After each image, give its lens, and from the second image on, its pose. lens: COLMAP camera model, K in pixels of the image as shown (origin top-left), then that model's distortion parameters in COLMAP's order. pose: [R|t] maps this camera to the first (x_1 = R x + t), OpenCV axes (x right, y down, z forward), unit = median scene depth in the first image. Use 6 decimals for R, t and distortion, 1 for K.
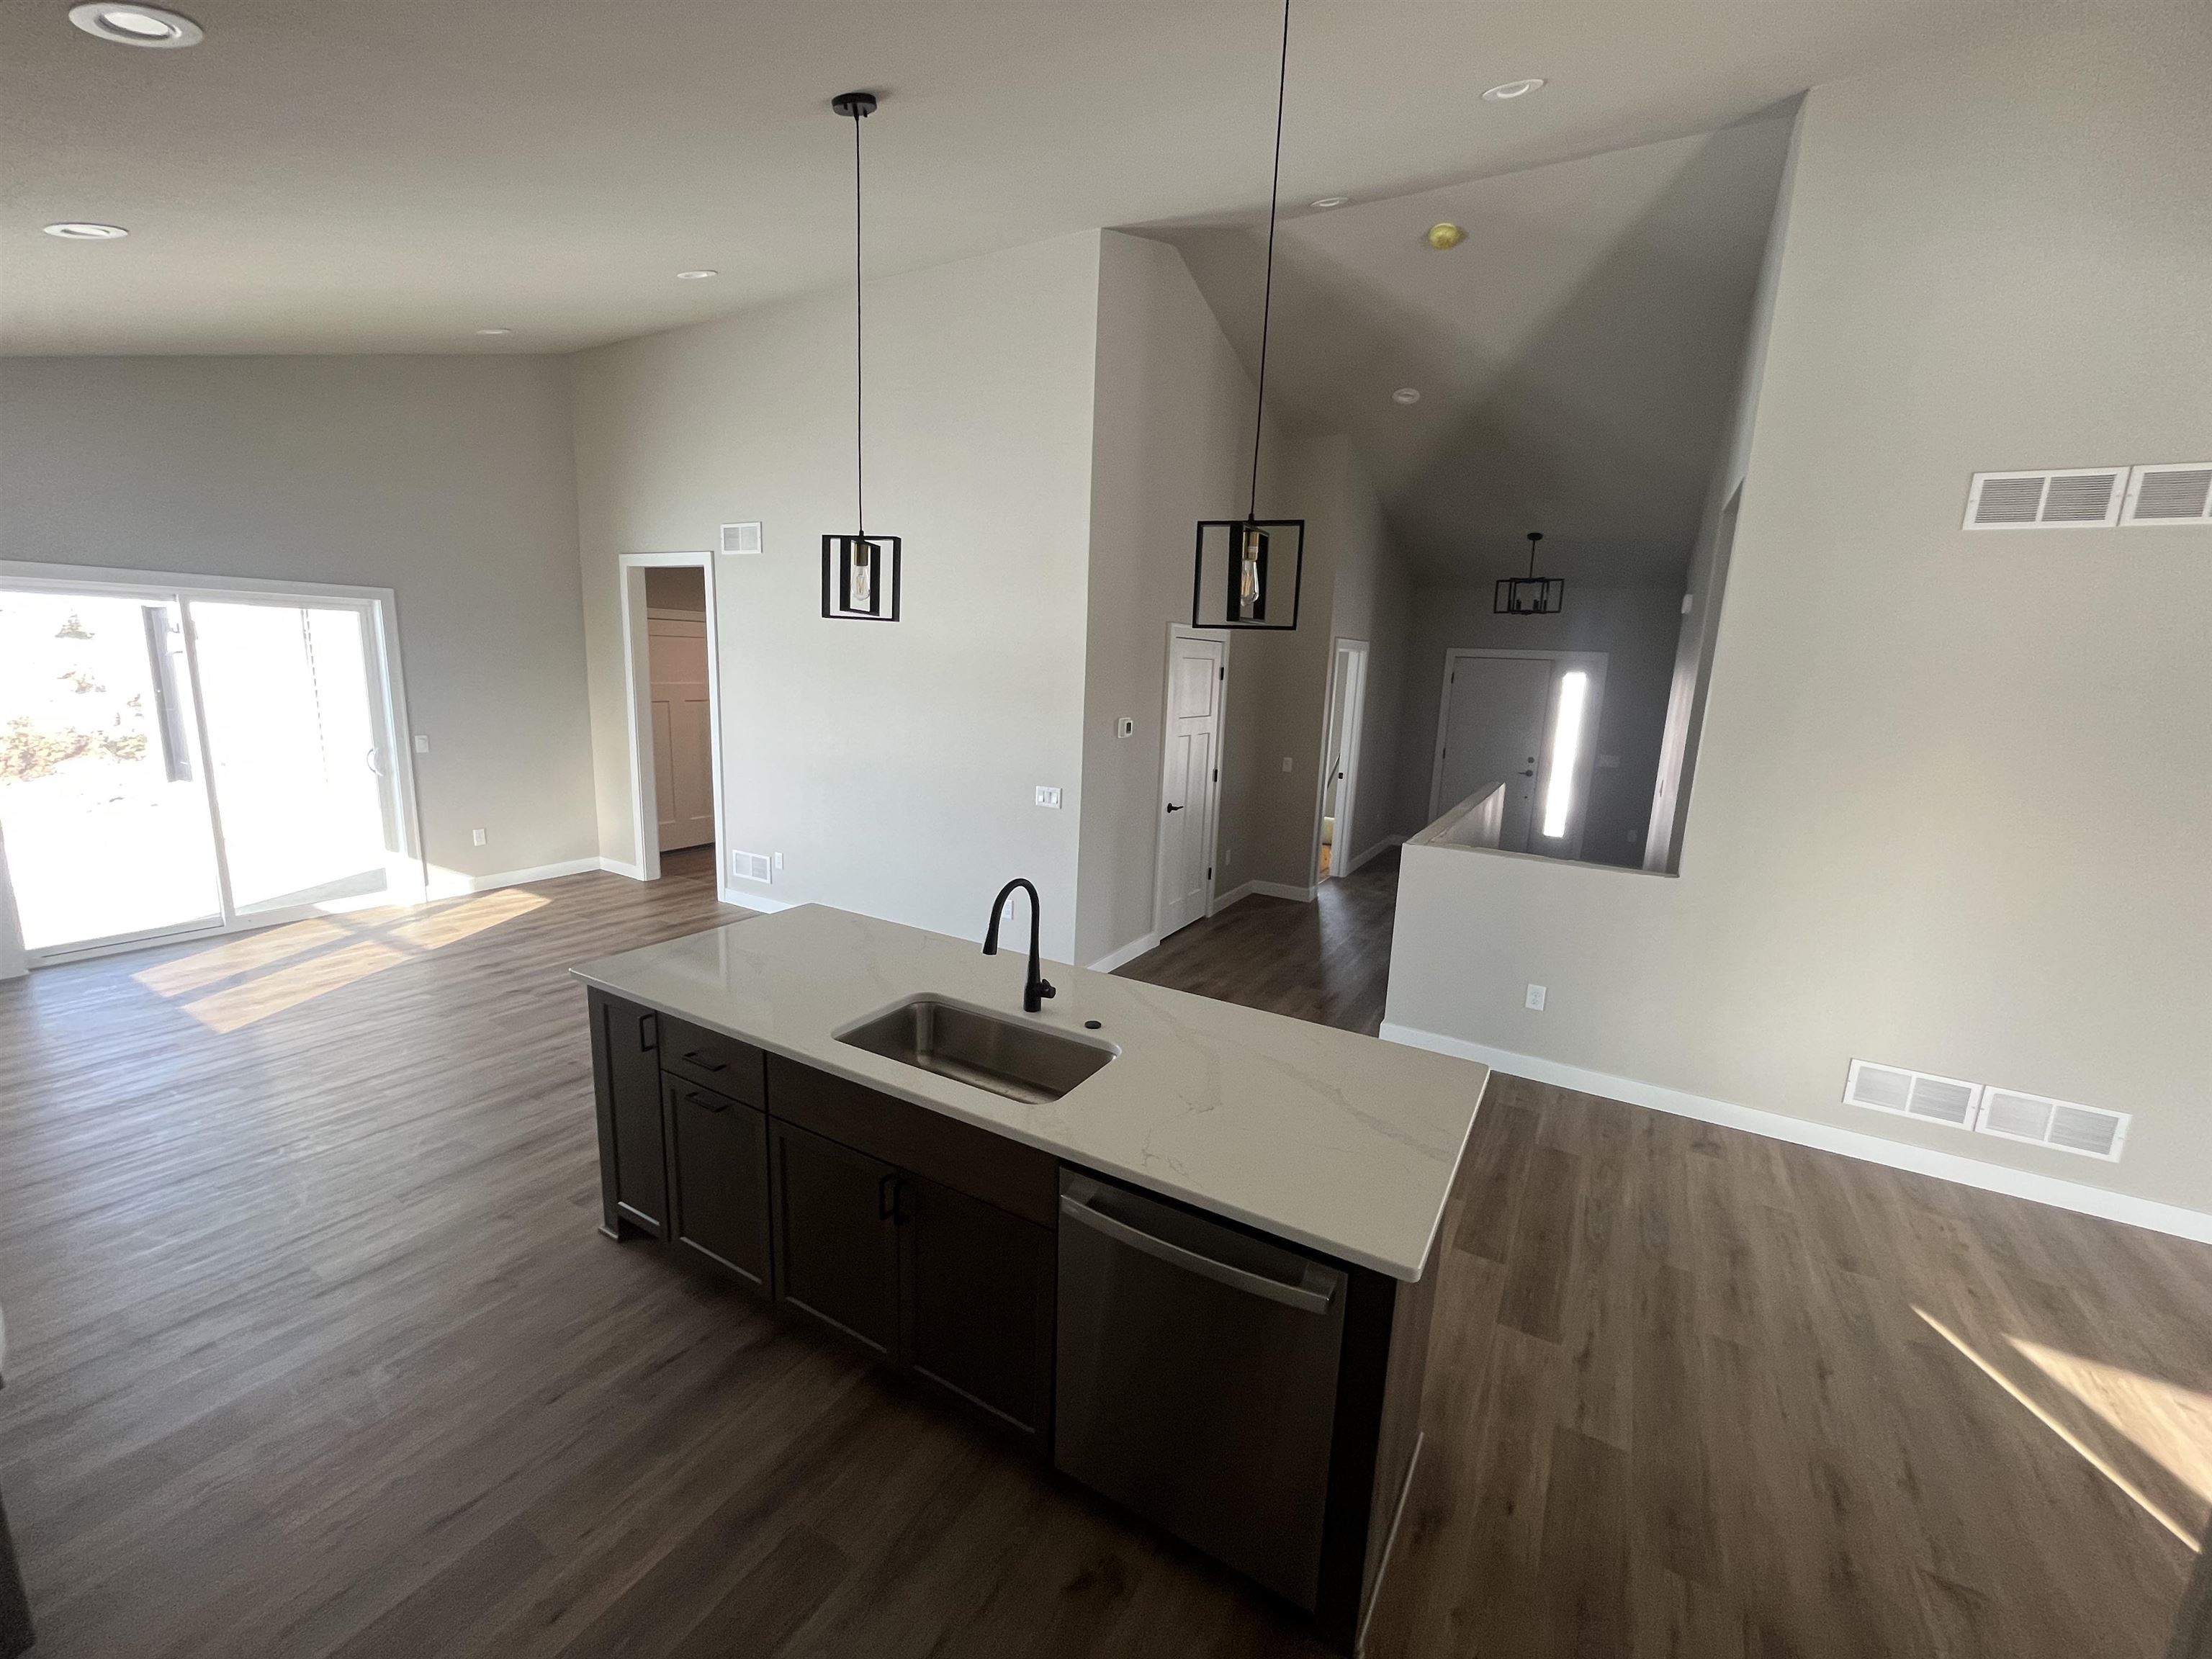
lens RADIAL K [[897.2, 0, 1102.7], [0, 897.2, 813.7], [0, 0, 1]] dist [-0.001080, -0.000368]
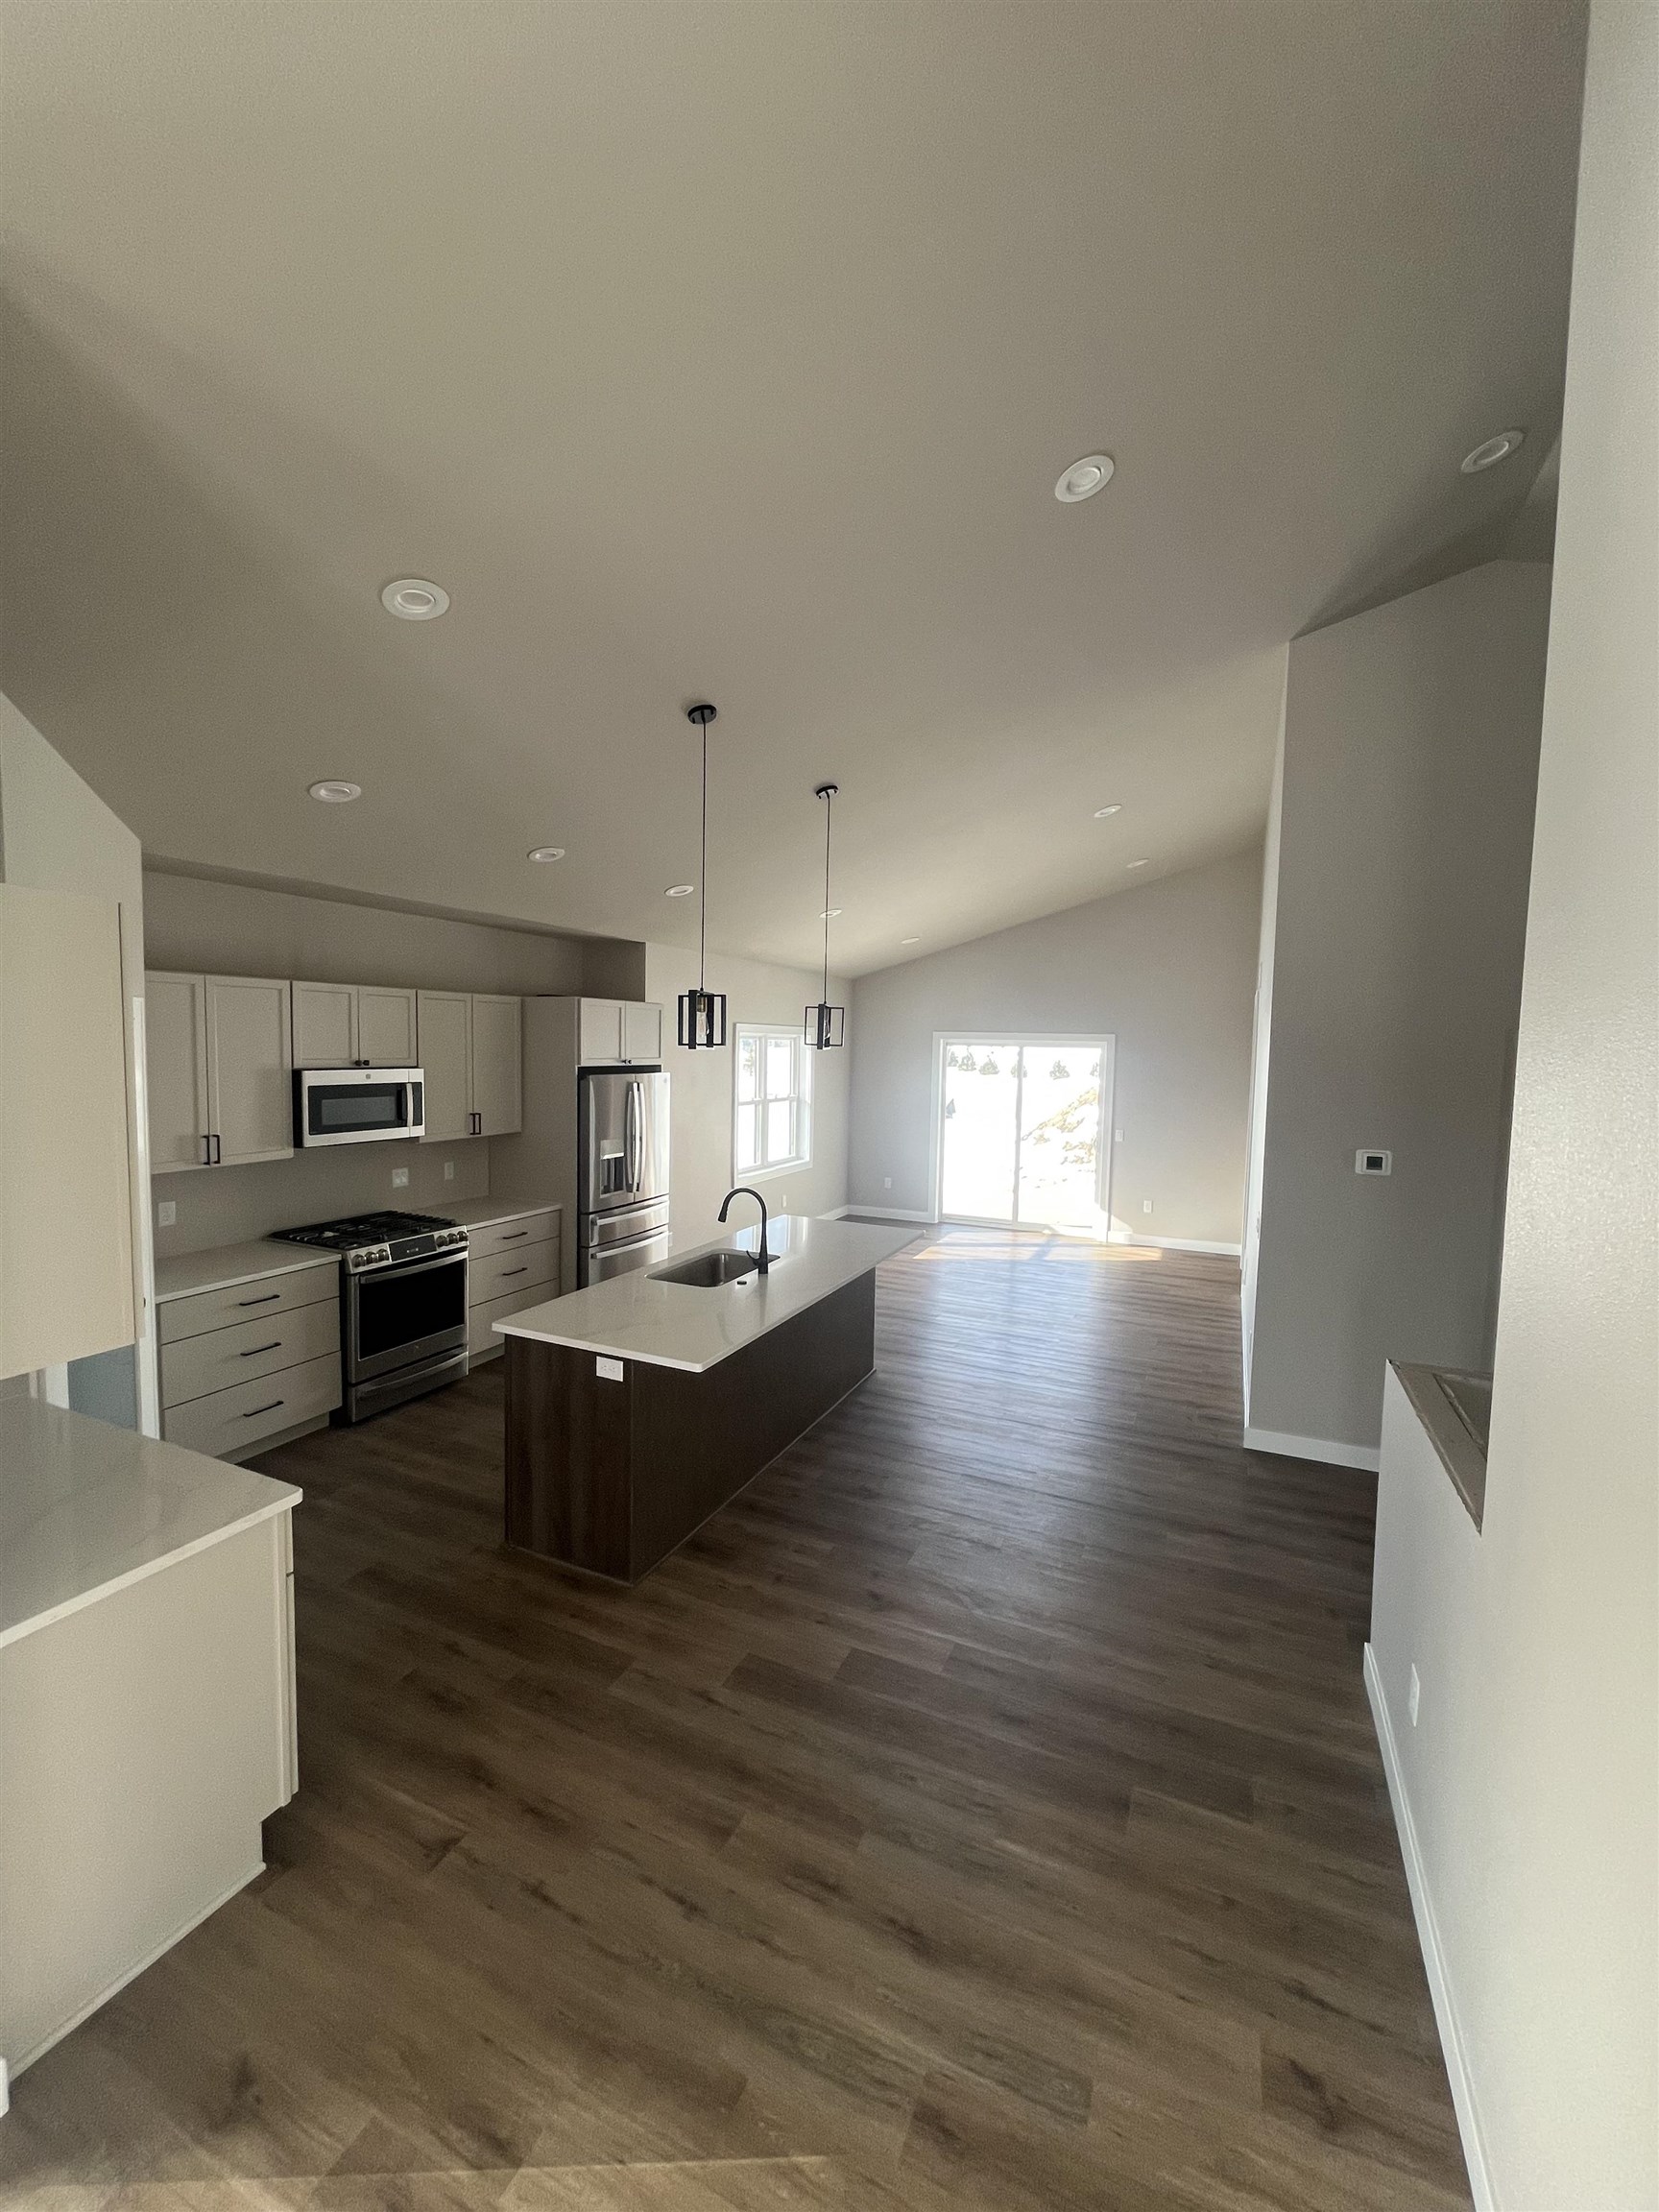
lens RADIAL K [[897.2, 0, 827.2], [0, 897.2, 1109.6], [0, 0, 1]] dist [-0.001080, -0.000368]
pose [[0.100295, 0.038239, -0.994223, 1.734502], [-0.191445, 0.981330, 0.018431, -0.143678], [0.976366, 0.188491, 0.105743, 0.972505]]
